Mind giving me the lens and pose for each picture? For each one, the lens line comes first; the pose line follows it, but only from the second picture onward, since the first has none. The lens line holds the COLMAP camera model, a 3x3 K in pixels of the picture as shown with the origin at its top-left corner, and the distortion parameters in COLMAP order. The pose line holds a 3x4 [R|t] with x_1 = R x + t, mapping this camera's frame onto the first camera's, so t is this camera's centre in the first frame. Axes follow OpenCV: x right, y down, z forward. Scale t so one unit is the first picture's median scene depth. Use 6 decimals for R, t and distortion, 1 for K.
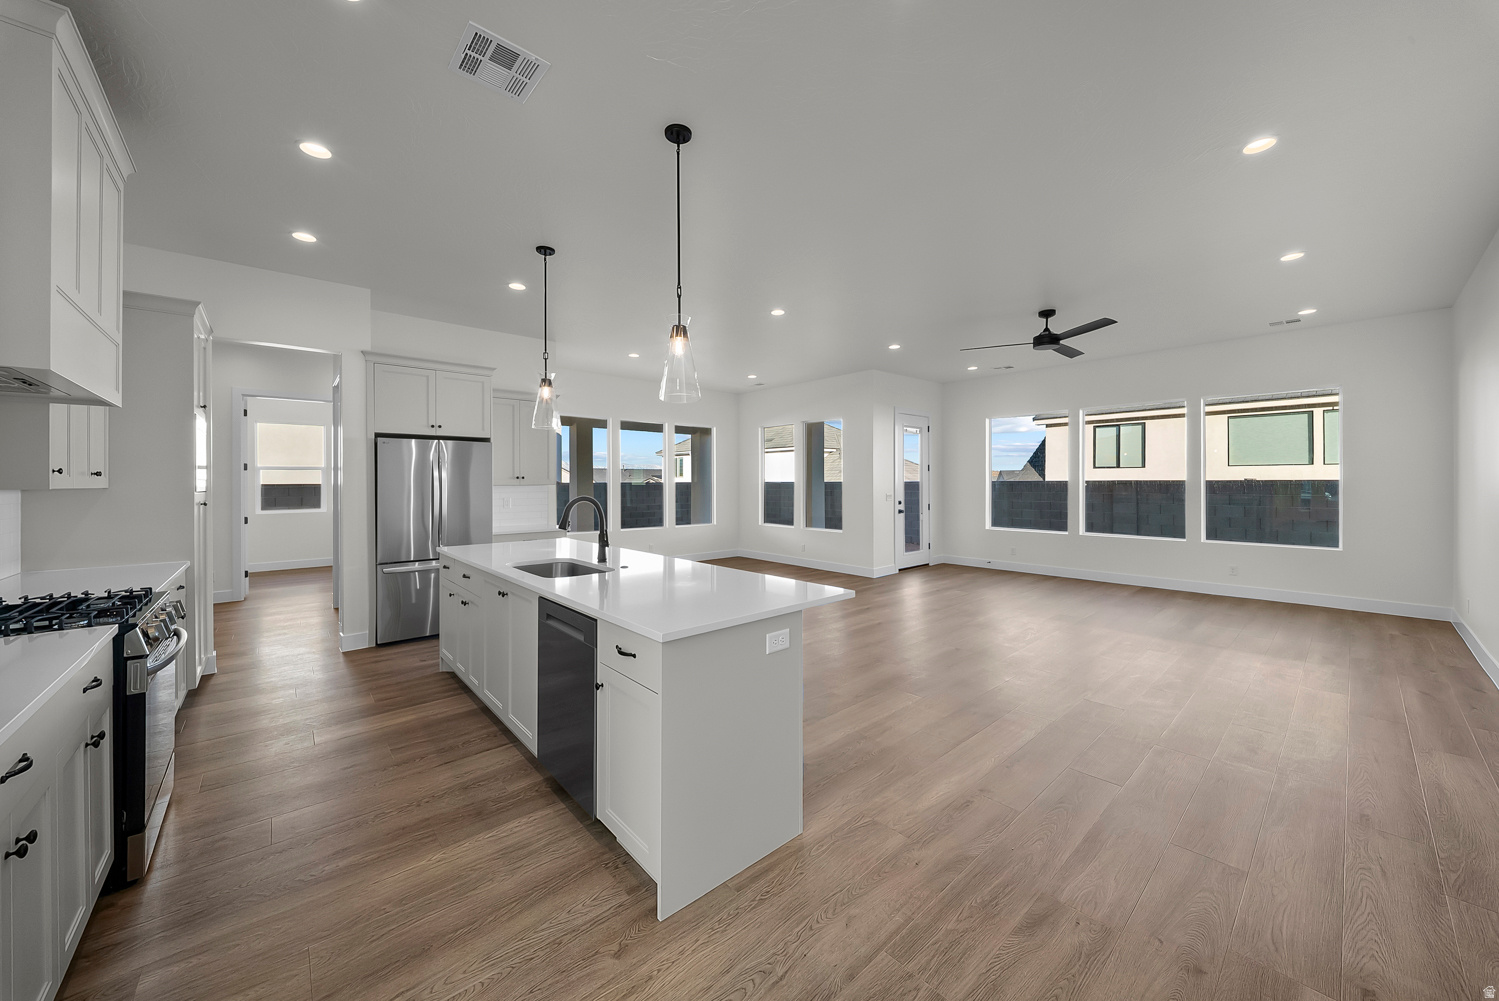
lens RADIAL K [[536.4, 0, 751.0], [0, 536.4, 478.7], [0, 0, 1]] dist [0.009230, -0.006310]
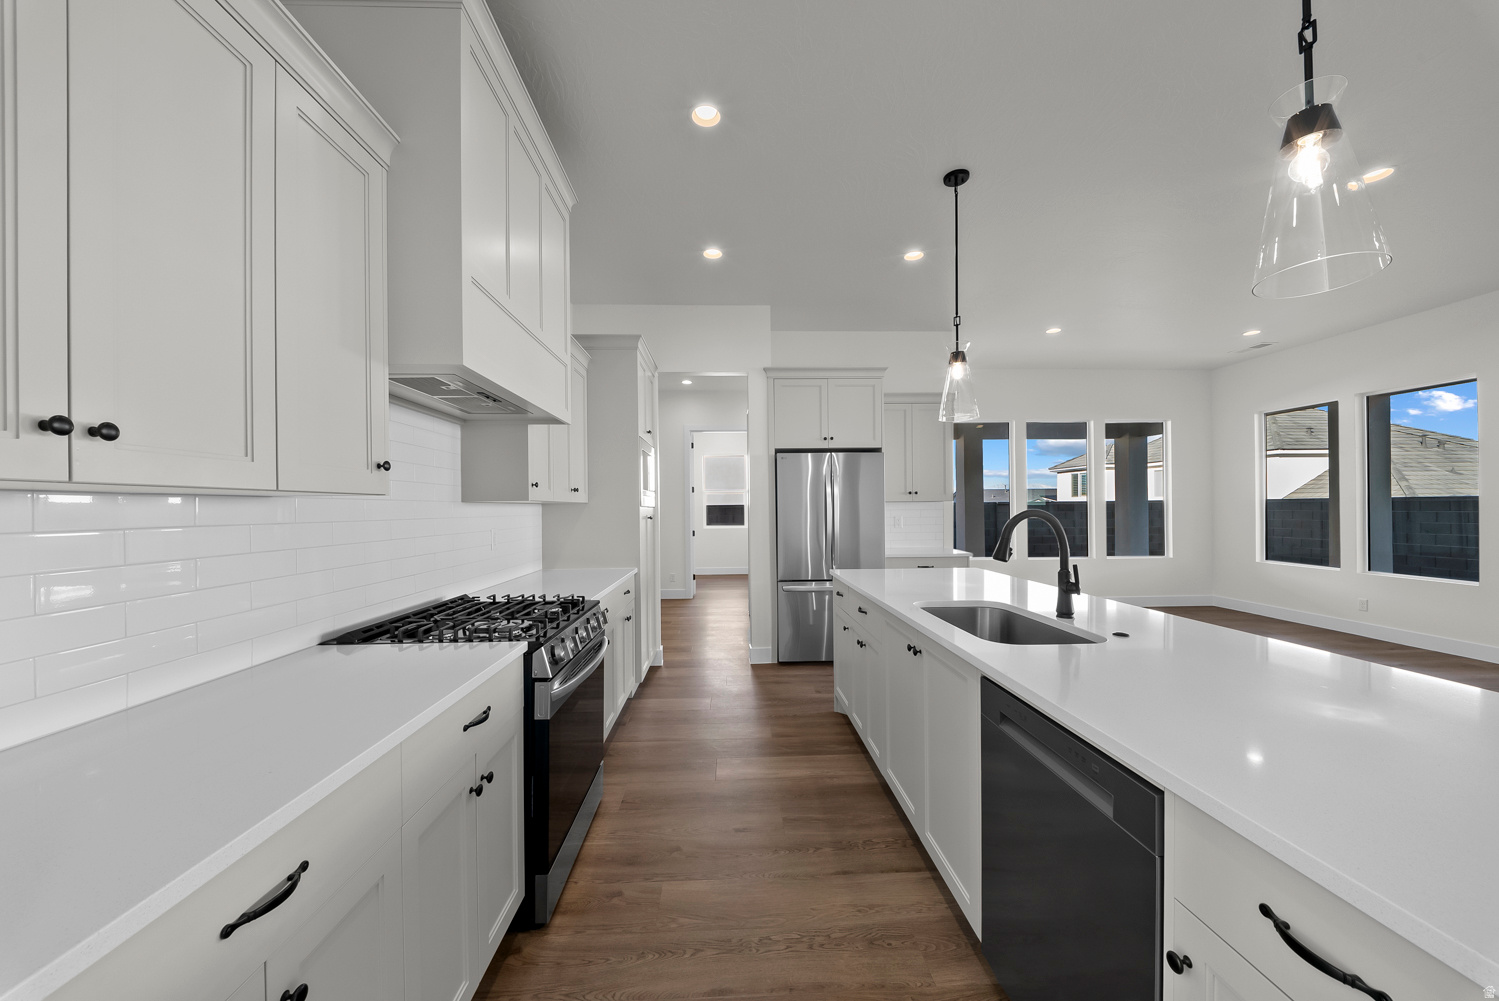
lens RADIAL K [[523.8, 0, 747.3], [0, 523.8, 504.5], [0, 0, 1]] dist [0.001153, -0.003824]
pose [[0.774301, -0.006348, -0.632785, -0.135049], [0.010145, 0.999946, 0.002383, 0.015994], [0.632736, -0.008264, 0.774324, 0.232165]]
